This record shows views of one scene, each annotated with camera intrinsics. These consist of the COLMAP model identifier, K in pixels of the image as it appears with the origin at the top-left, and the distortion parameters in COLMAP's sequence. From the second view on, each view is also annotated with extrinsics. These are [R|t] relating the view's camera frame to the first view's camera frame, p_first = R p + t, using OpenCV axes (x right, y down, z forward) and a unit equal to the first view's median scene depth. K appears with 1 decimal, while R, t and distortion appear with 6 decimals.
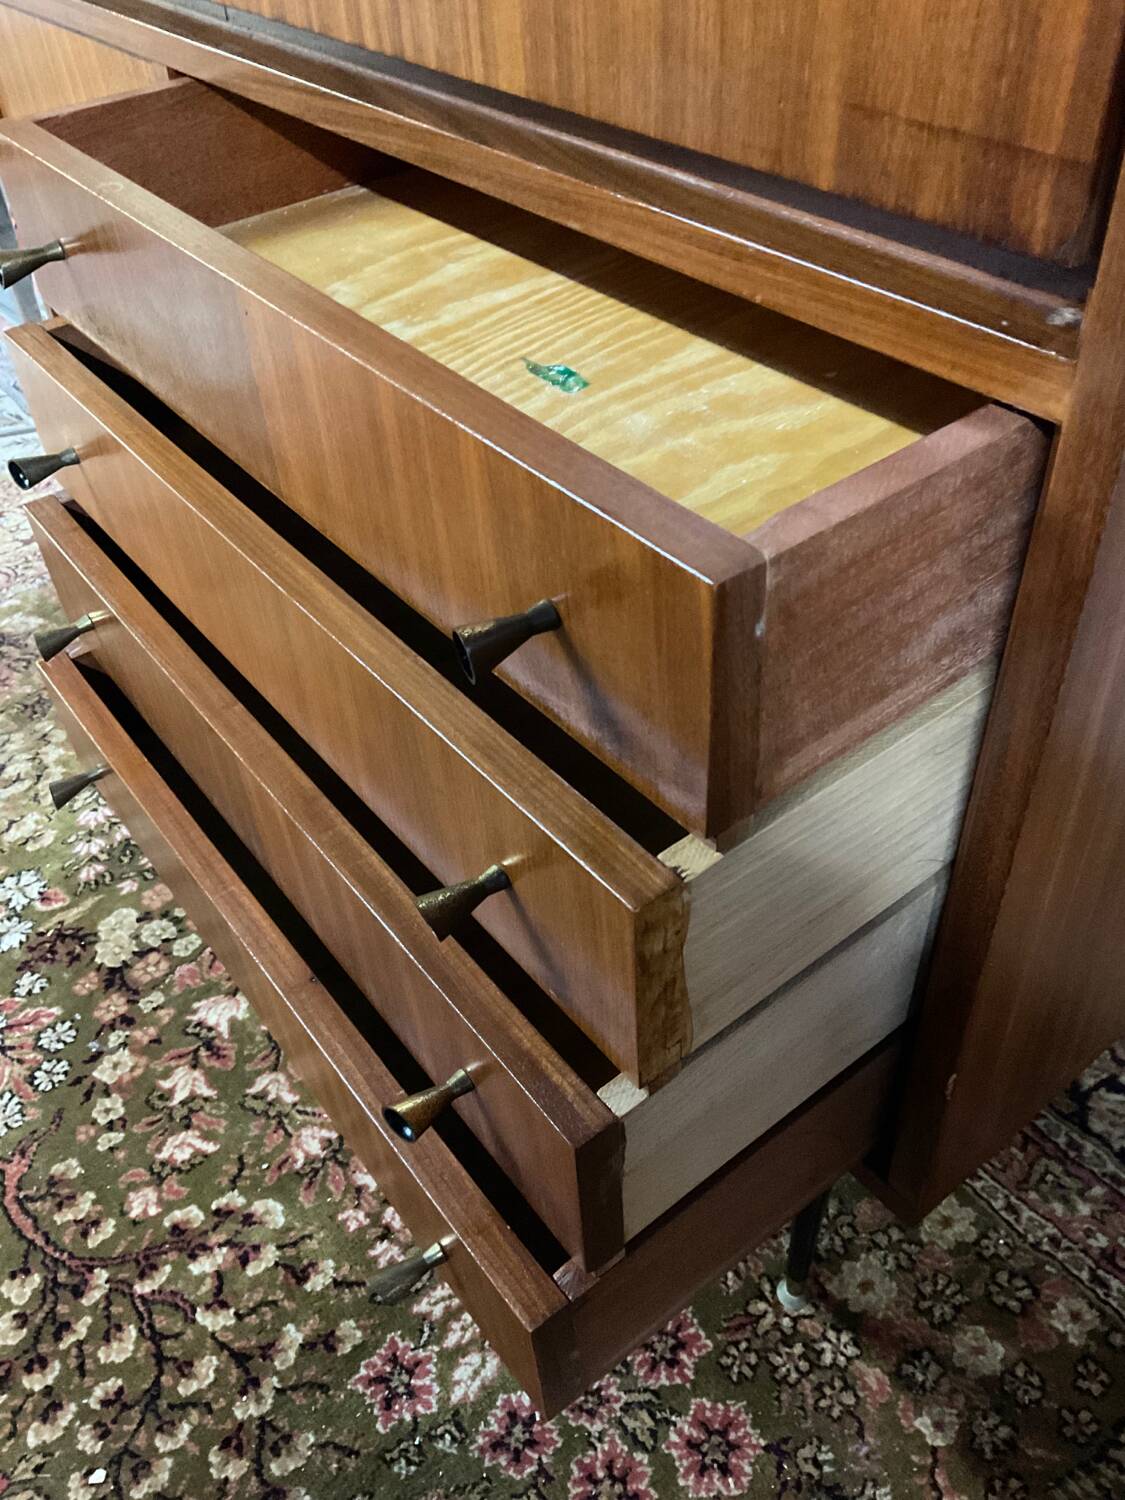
lens RADIAL K [[1259.9, 0, 552.3], [0, 1259.9, 739.0], [0, 0, 1]] dist [-0.008708, -0.016718]
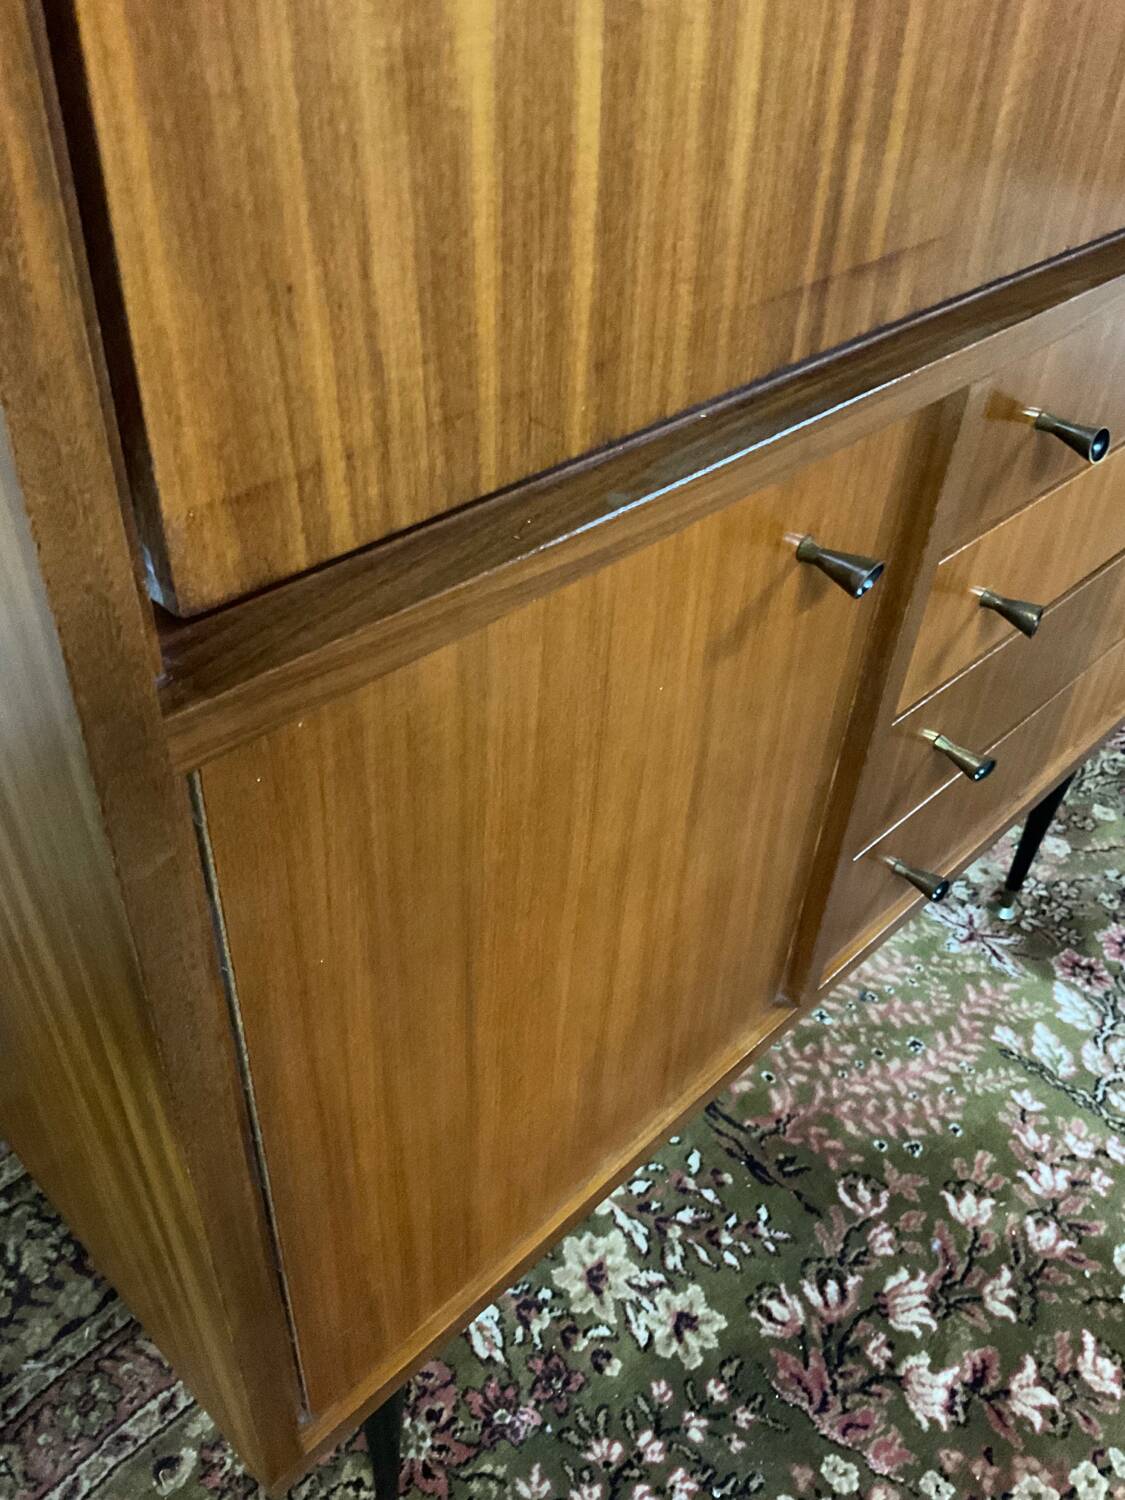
lens RADIAL K [[1248.3, 0, 561.0], [0, 1248.3, 744.7], [0, 0, 1]] dist [0.070396, -0.144290]
pose [[-0.124974, -0.594125, 0.794605, -0.806278], [0.626784, 0.573554, 0.527425, -0.775681], [-0.769105, 0.563960, 0.300709, 0.876113]]
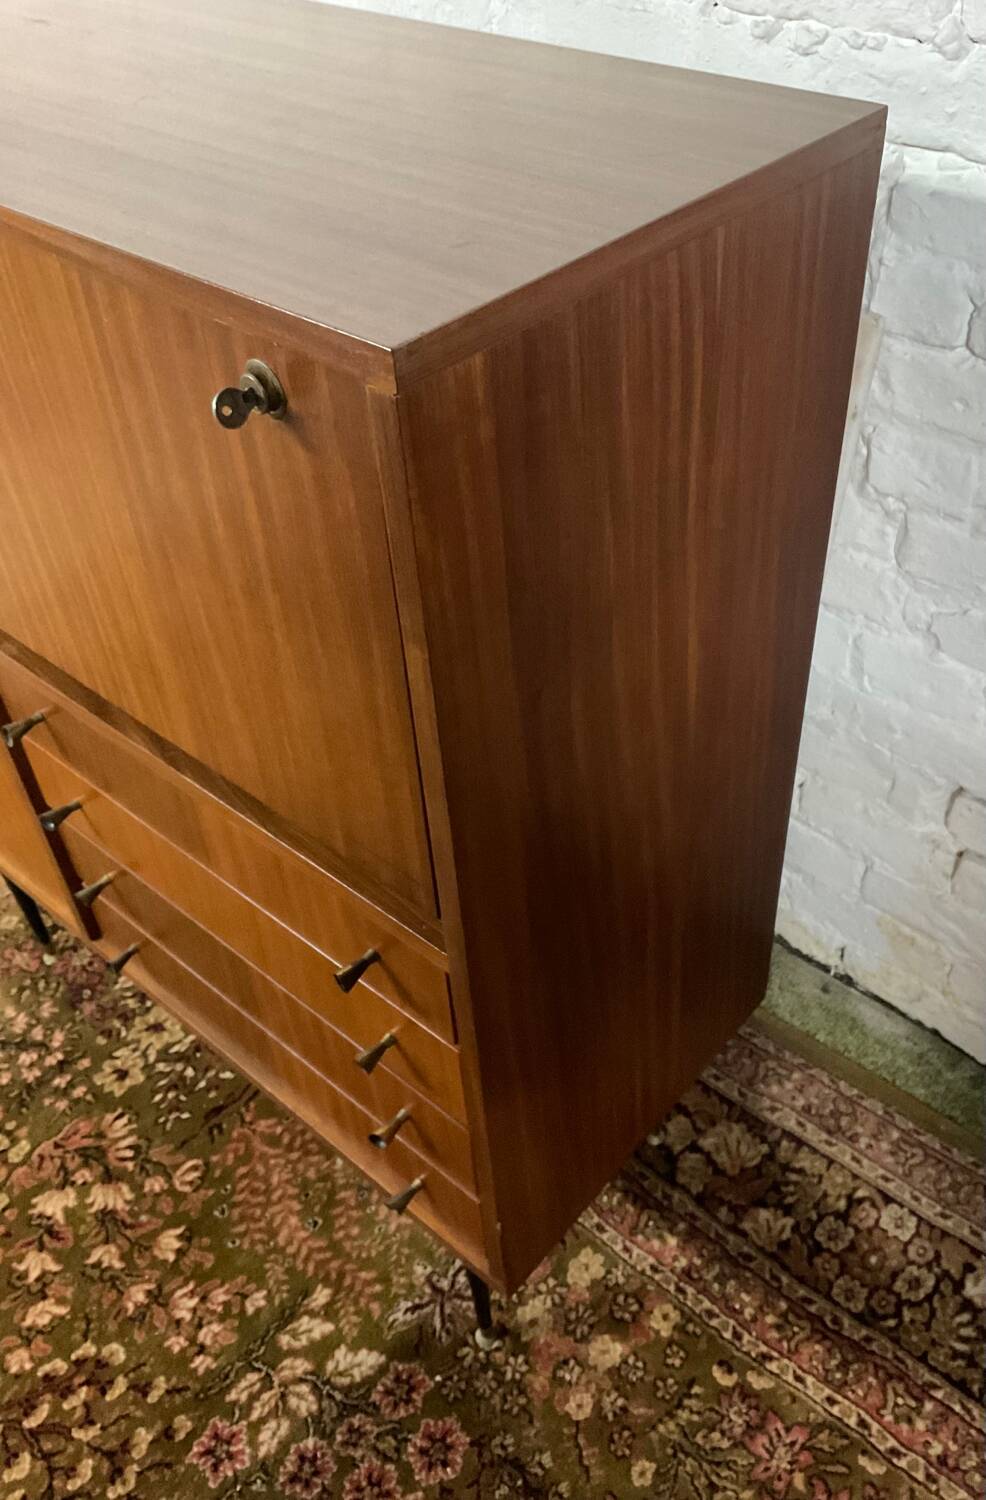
lens RADIAL K [[1255.4, 0, 562.3], [0, 1255.4, 744.8], [0, 0, 1]] dist [0.049603, -0.111033]
pose [[0.977054, -0.116335, 0.178415, 0.097653], [0.117178, 0.993094, 0.005844, -0.261491], [-0.177863, 0.015196, 0.983938, -0.515641]]
